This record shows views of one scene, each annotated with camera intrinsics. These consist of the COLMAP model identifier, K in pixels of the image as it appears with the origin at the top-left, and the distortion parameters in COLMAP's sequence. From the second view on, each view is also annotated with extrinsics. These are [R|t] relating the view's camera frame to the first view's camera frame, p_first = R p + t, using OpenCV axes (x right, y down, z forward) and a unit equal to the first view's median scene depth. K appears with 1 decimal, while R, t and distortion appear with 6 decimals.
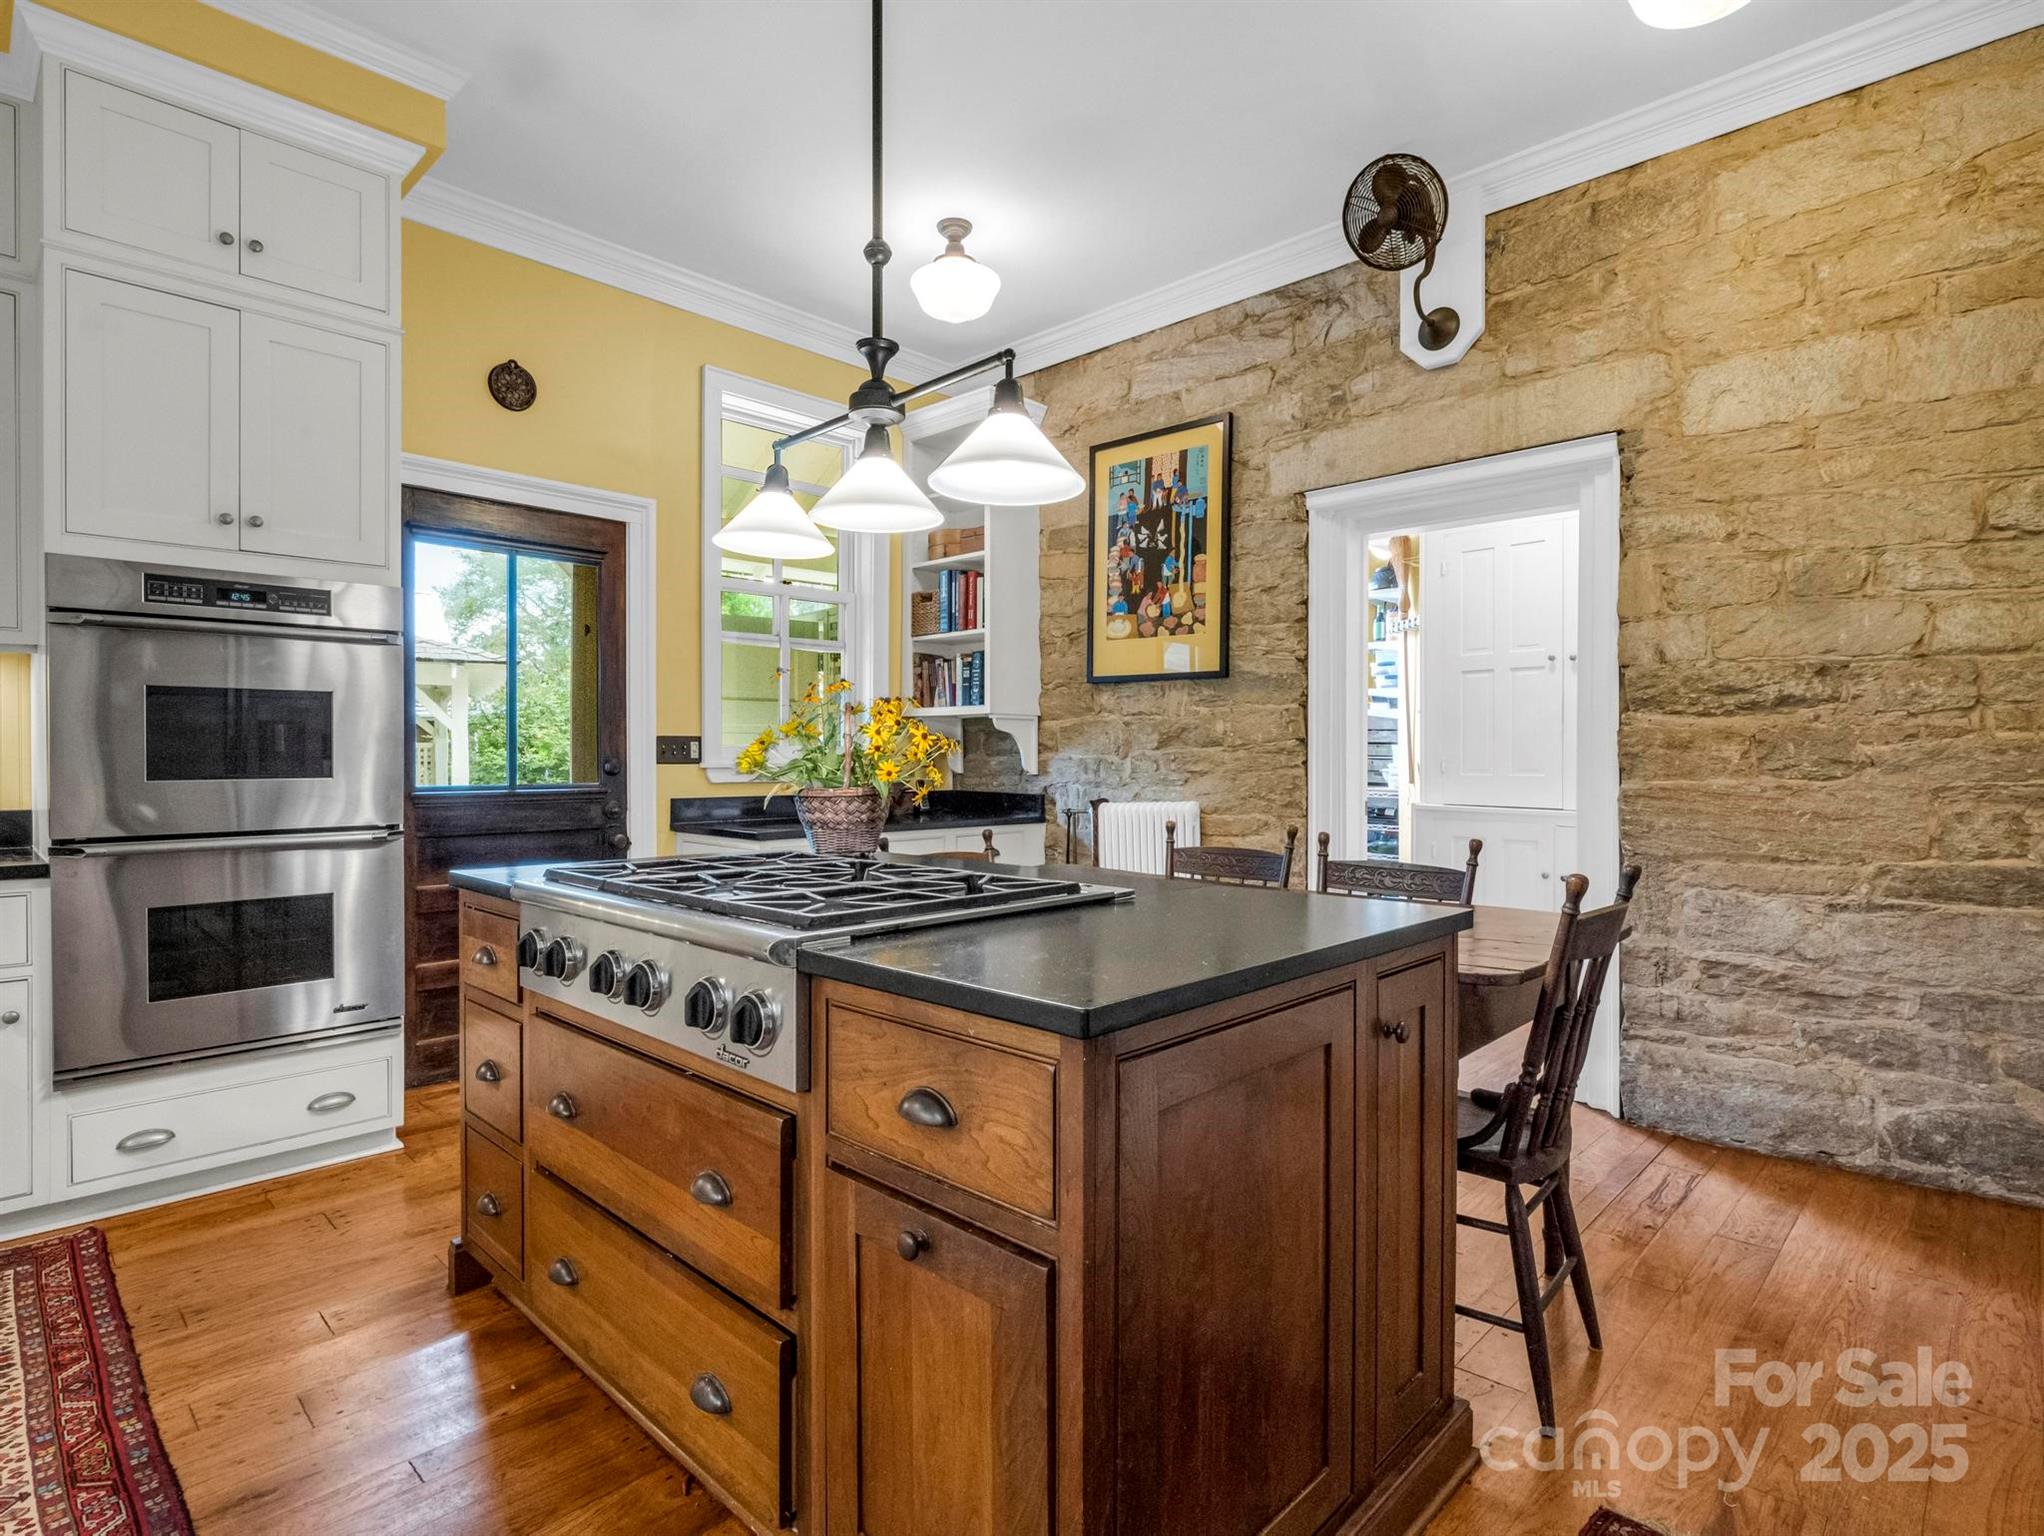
lens RADIAL K [[1053.2, 0, 1022.0], [0, 1053.2, 768.0], [0, 0, 1]] dist [-0.001936, -0.000118]
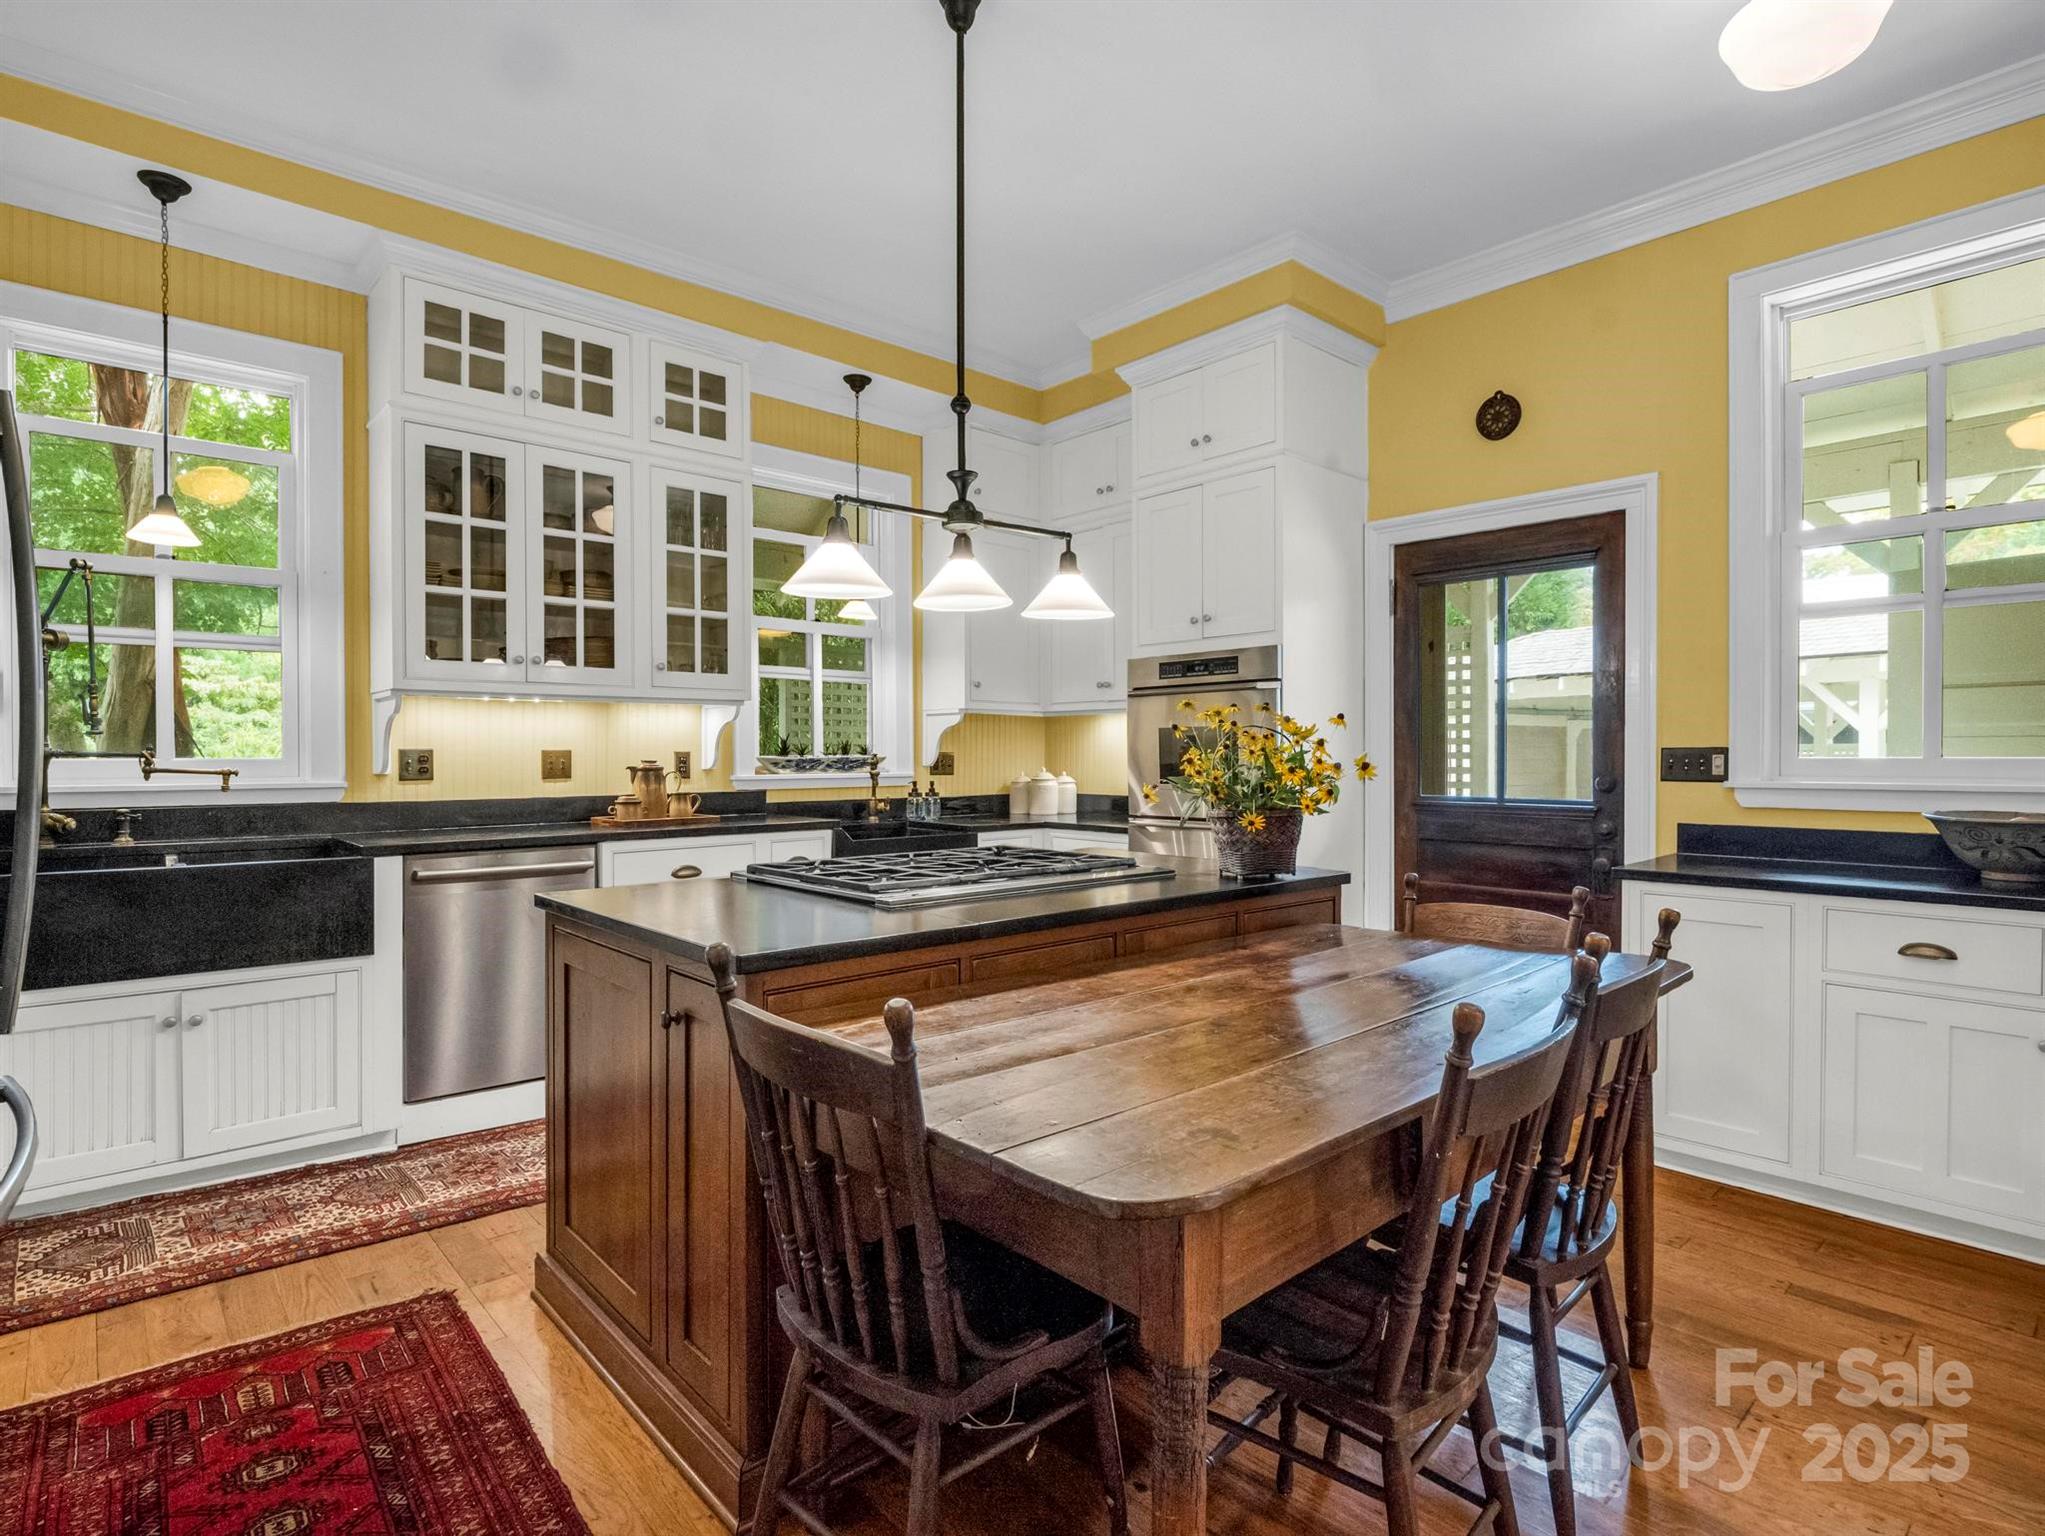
lens RADIAL K [[1072.5, 0, 1022.5], [0, 1072.5, 768.0], [0, 0, 1]] dist [0.001099, 0.000163]
pose [[-0.069252, 0.014228, -0.997498, 0.618715], [-0.007578, 0.999862, 0.014788, -0.025928], [0.997570, 0.008583, -0.069135, 0.605925]]
